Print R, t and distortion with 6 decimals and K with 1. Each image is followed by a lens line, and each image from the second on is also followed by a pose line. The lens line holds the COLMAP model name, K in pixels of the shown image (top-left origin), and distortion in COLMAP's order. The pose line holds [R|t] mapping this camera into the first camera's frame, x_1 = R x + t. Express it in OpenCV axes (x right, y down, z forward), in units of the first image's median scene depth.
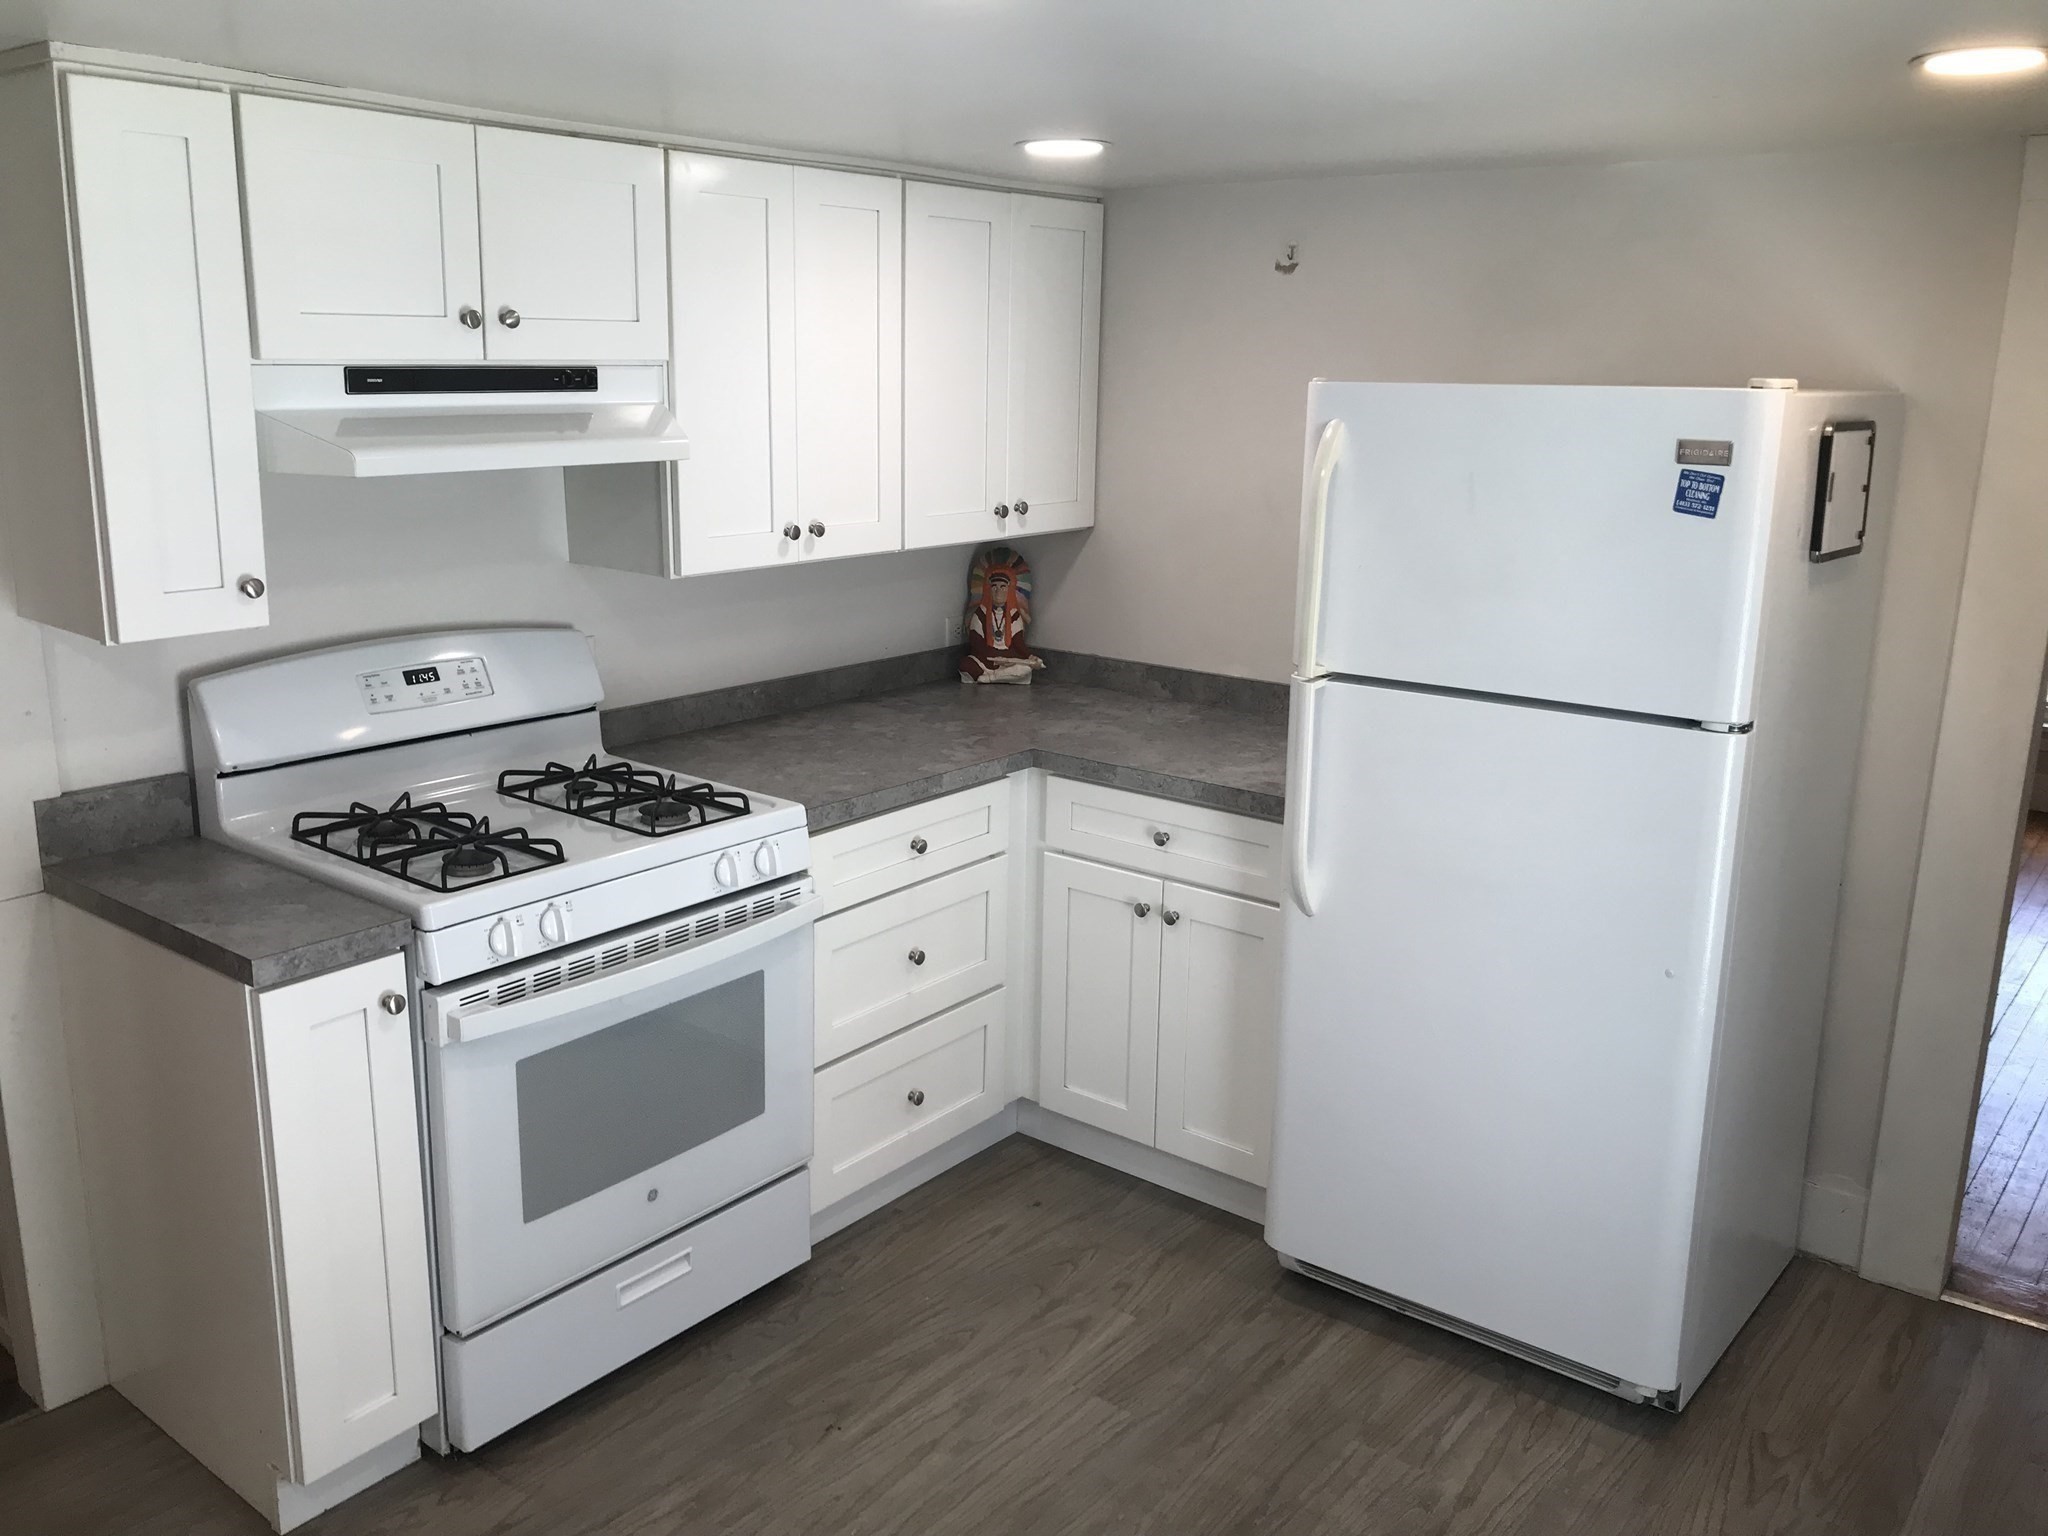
lens RADIAL K [[1687.8, 0, 1021.6], [0, 1687.8, 754.1], [0, 0, 1]] dist [-0.004893, -0.000306]
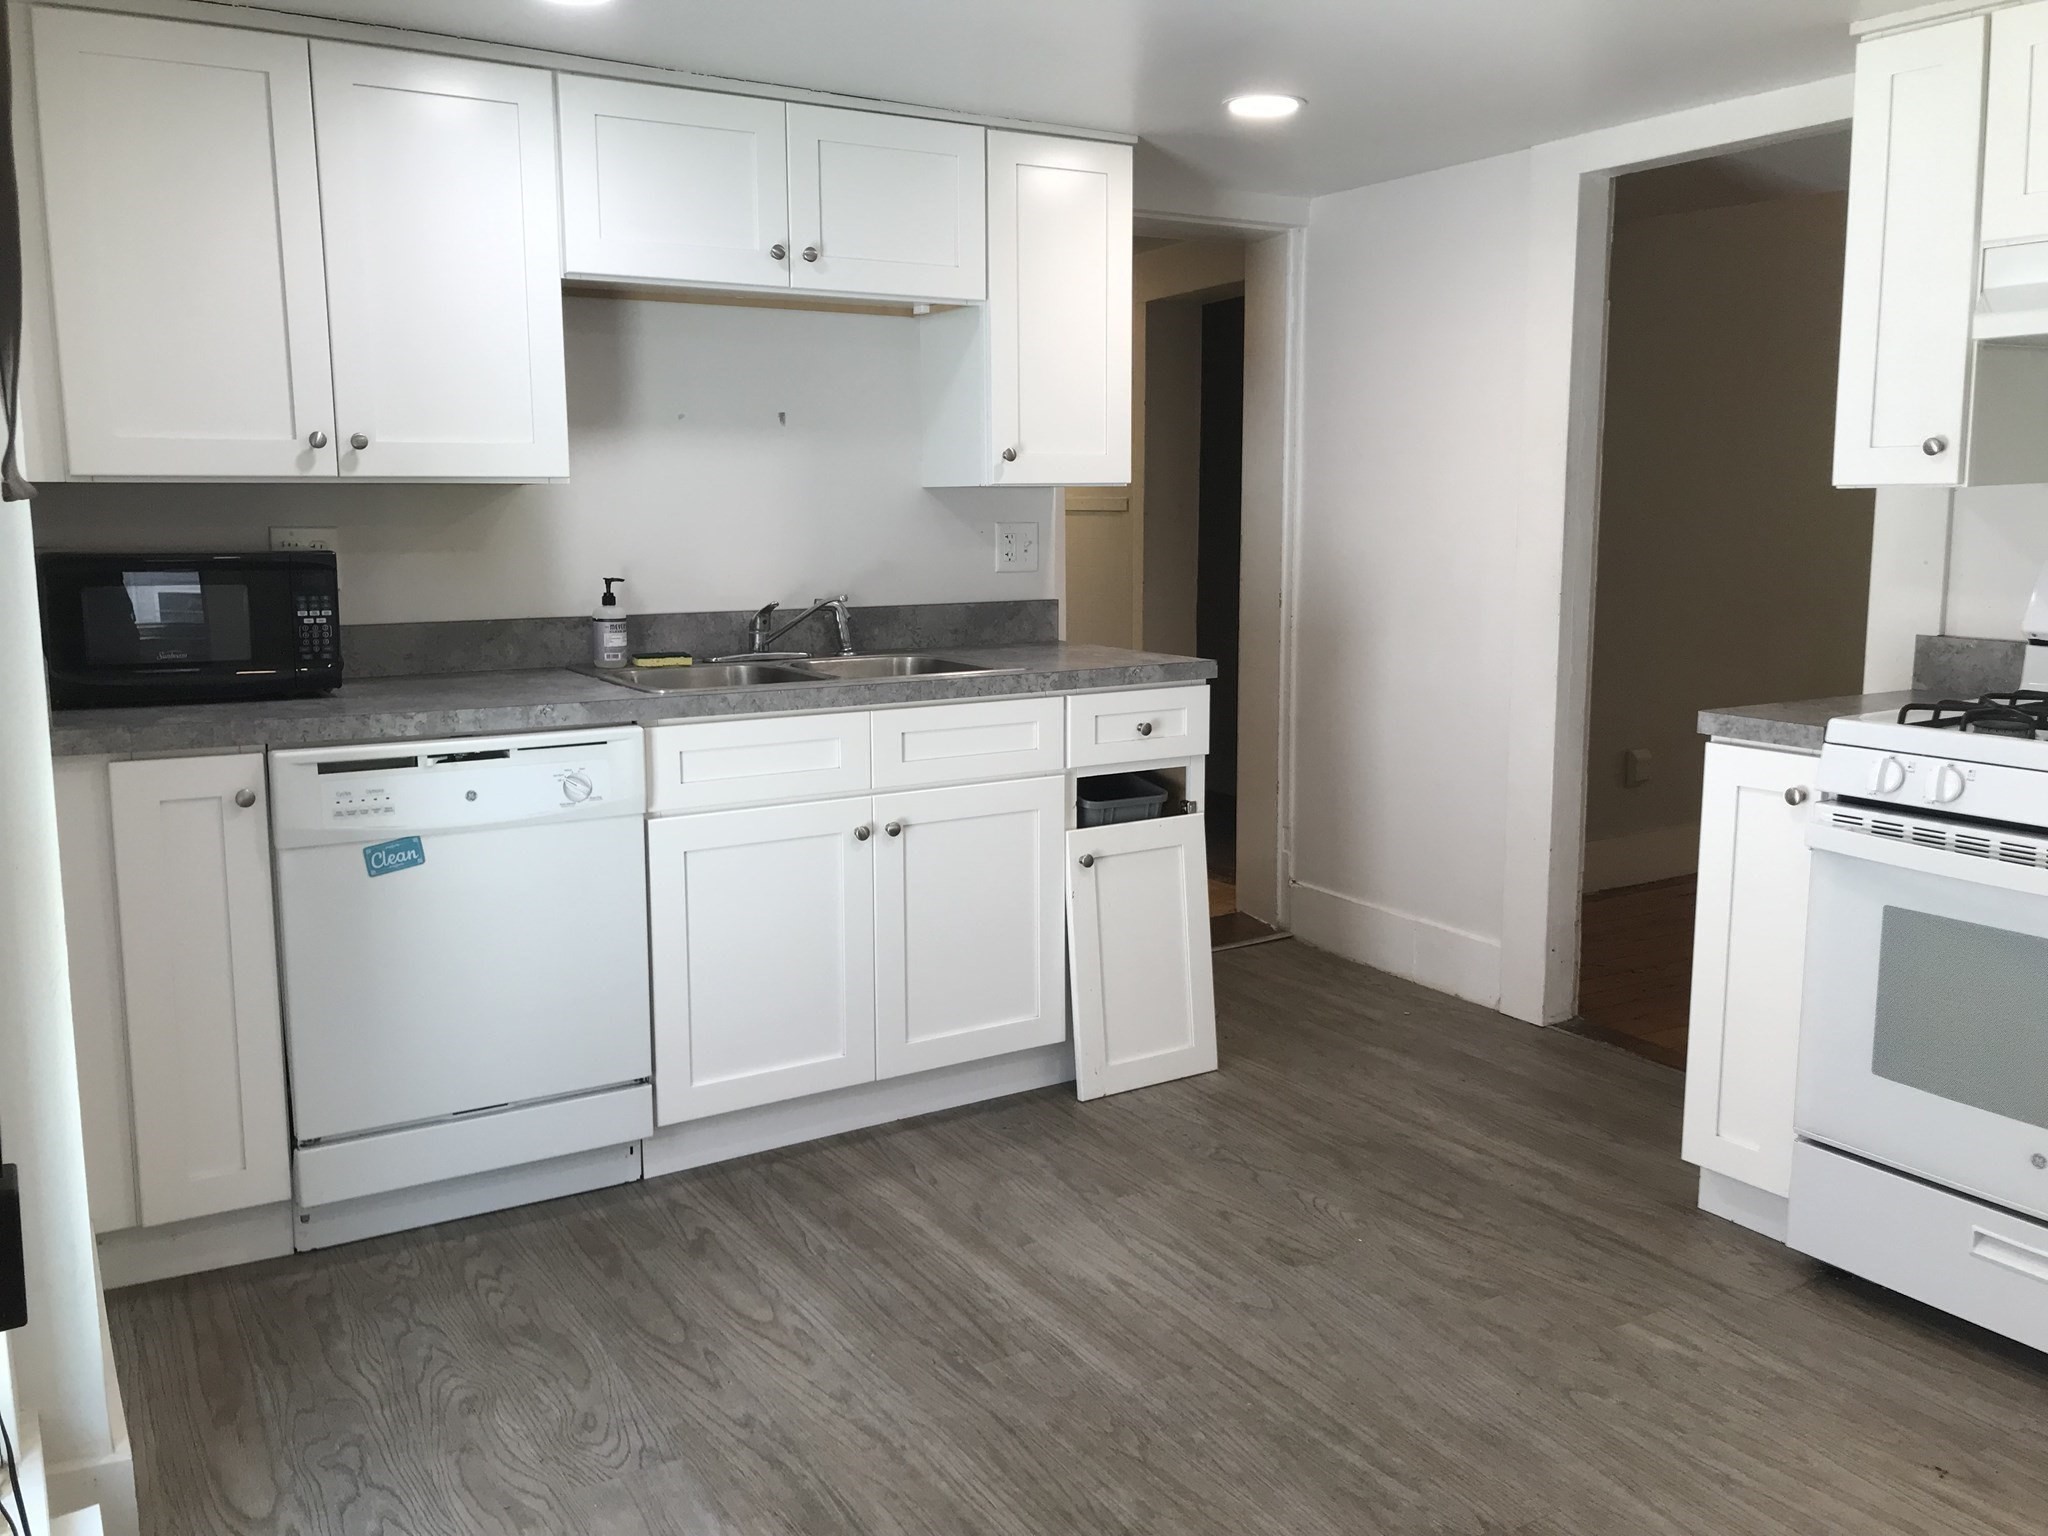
lens RADIAL K [[1687.8, 0, 1026.1], [0, 1687.8, 770.0], [0, 0, 1]] dist [-0.004893, -0.000306]
pose [[-0.348958, 0.129819, -0.928103, 0.796200], [-0.218176, 0.951892, 0.215178, -0.001282], [0.911388, 0.277578, -0.303847, 0.795404]]
